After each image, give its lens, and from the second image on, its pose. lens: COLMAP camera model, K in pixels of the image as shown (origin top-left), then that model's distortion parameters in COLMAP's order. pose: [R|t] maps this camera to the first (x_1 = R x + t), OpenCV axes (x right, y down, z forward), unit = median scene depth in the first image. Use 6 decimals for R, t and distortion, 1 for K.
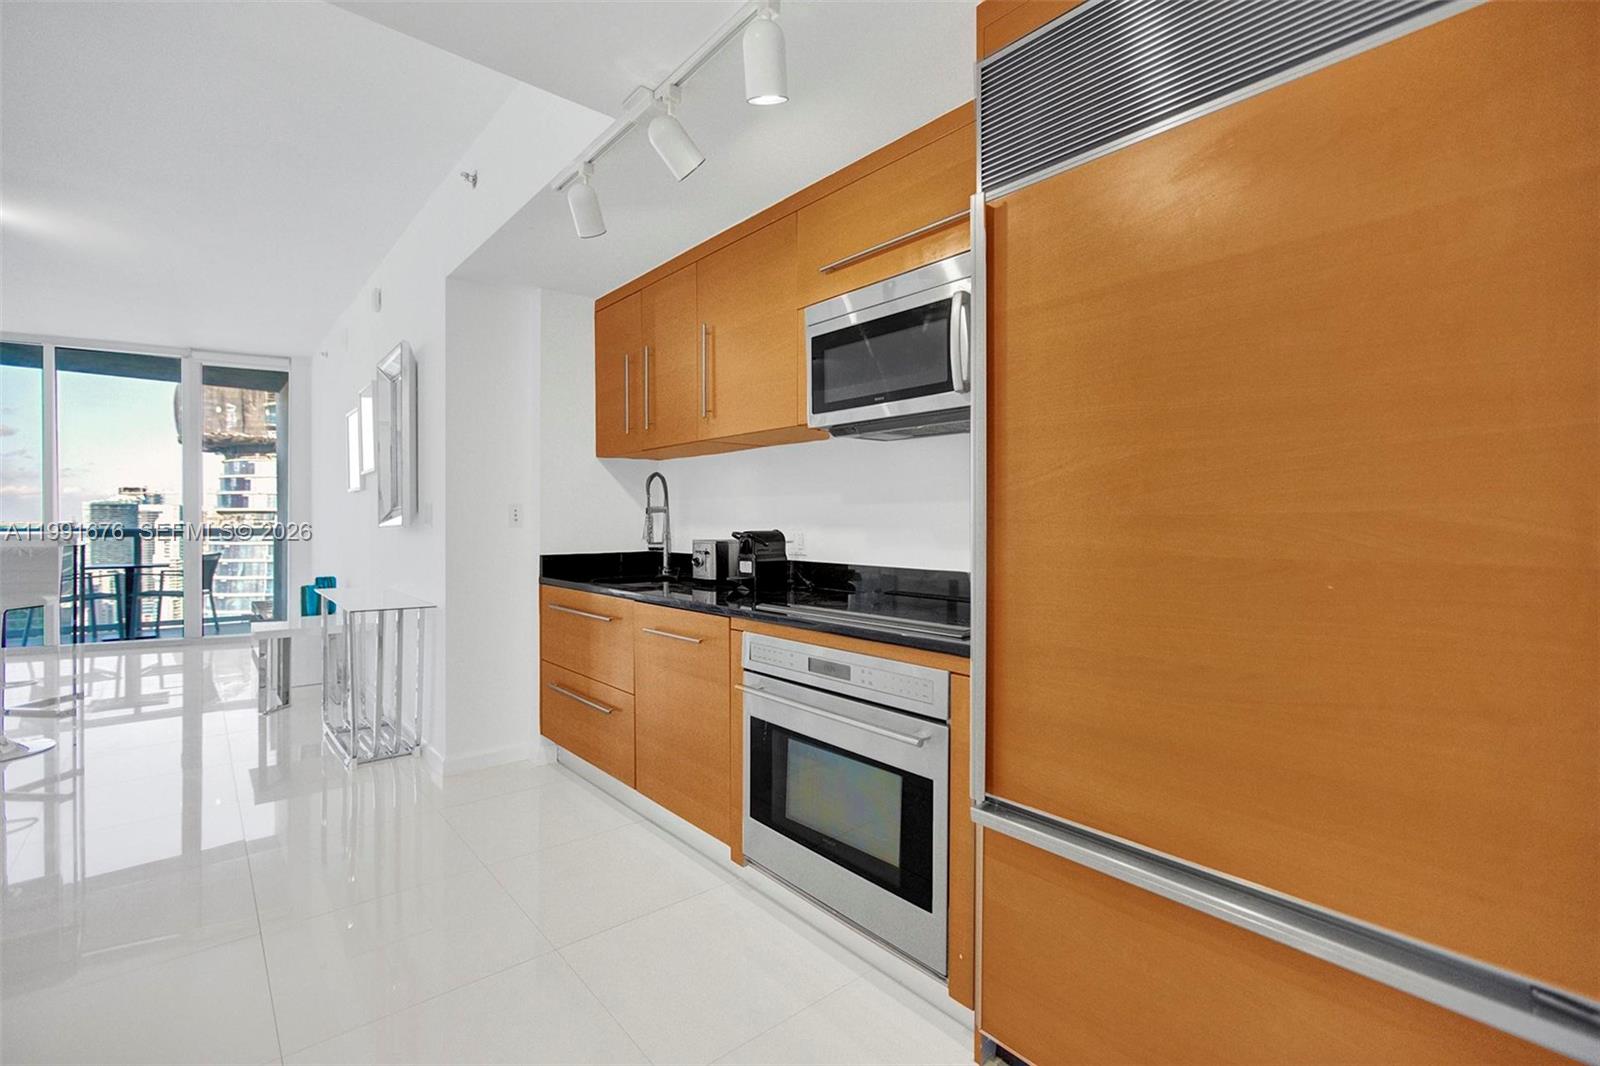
lens RADIAL K [[711.8, 0, 788.5], [0, 711.8, 529.7], [0, 0, 1]] dist [-0.001307, 0.000202]
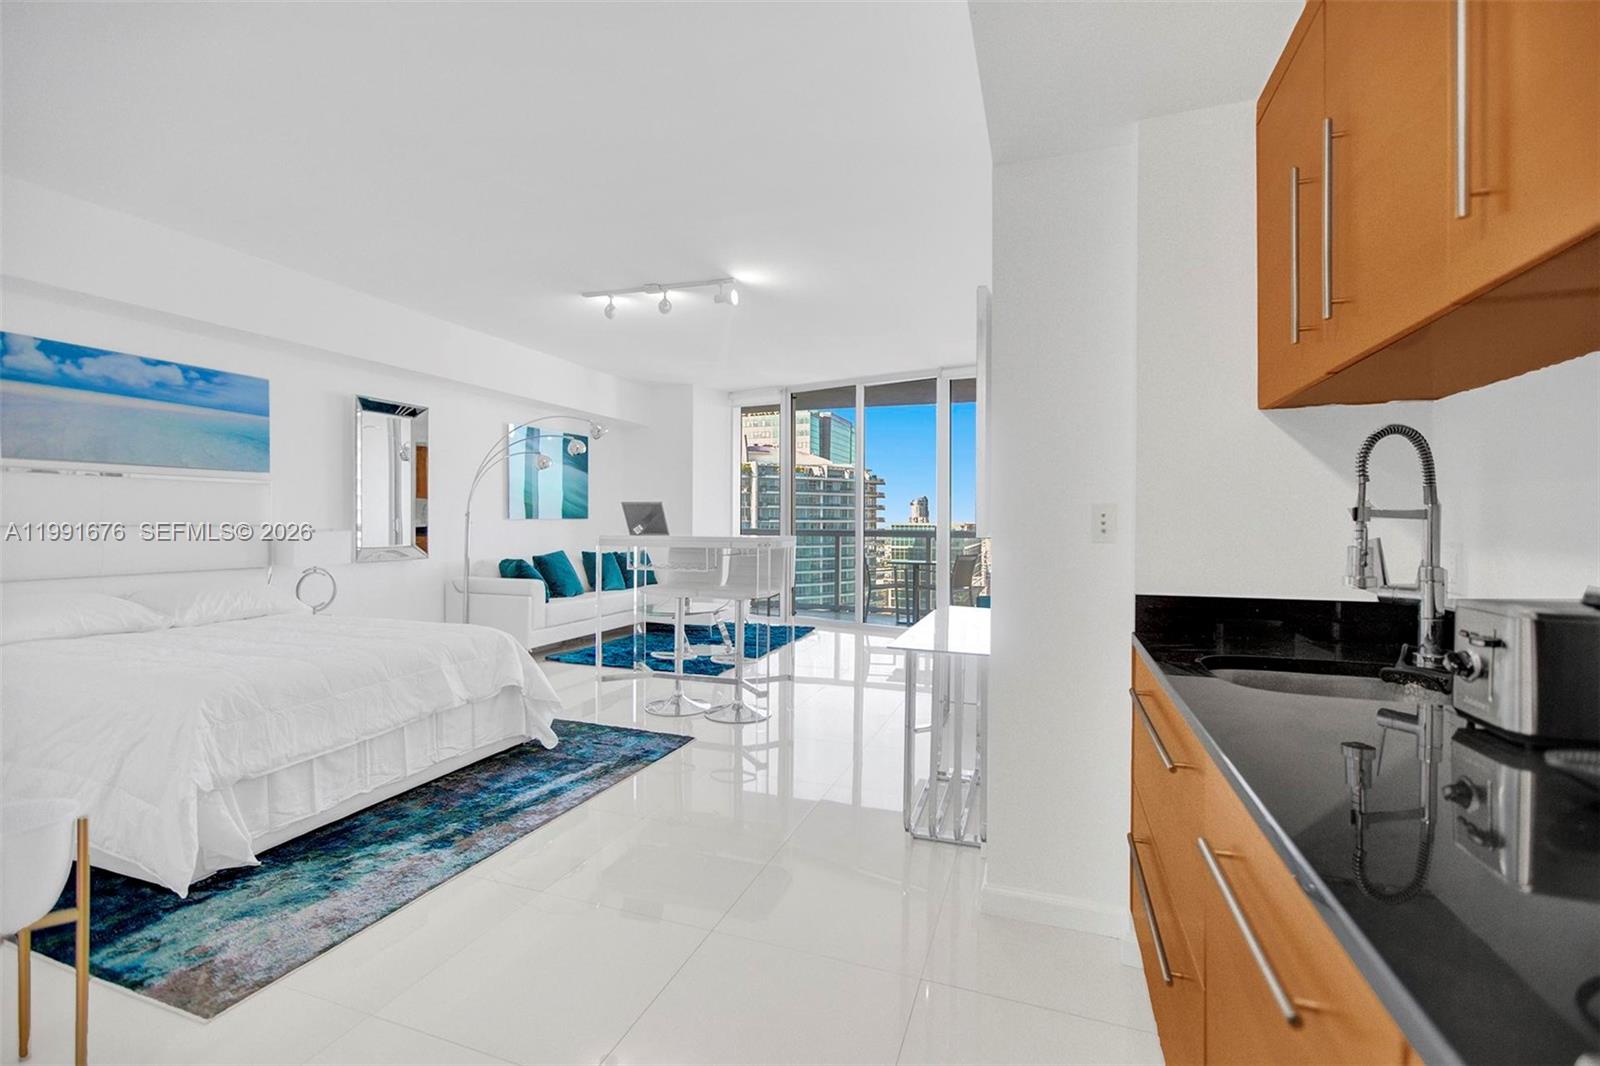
lens RADIAL K [[711.8, 0, 788.5], [0, 711.8, 529.7], [0, 0, 1]] dist [-0.001307, 0.000202]
pose [[0.494280, 0.014292, -0.869185, 0.008128], [-0.017007, 0.999832, 0.006768, -0.014544], [0.869137, 0.011437, 0.494440, 0.468001]]
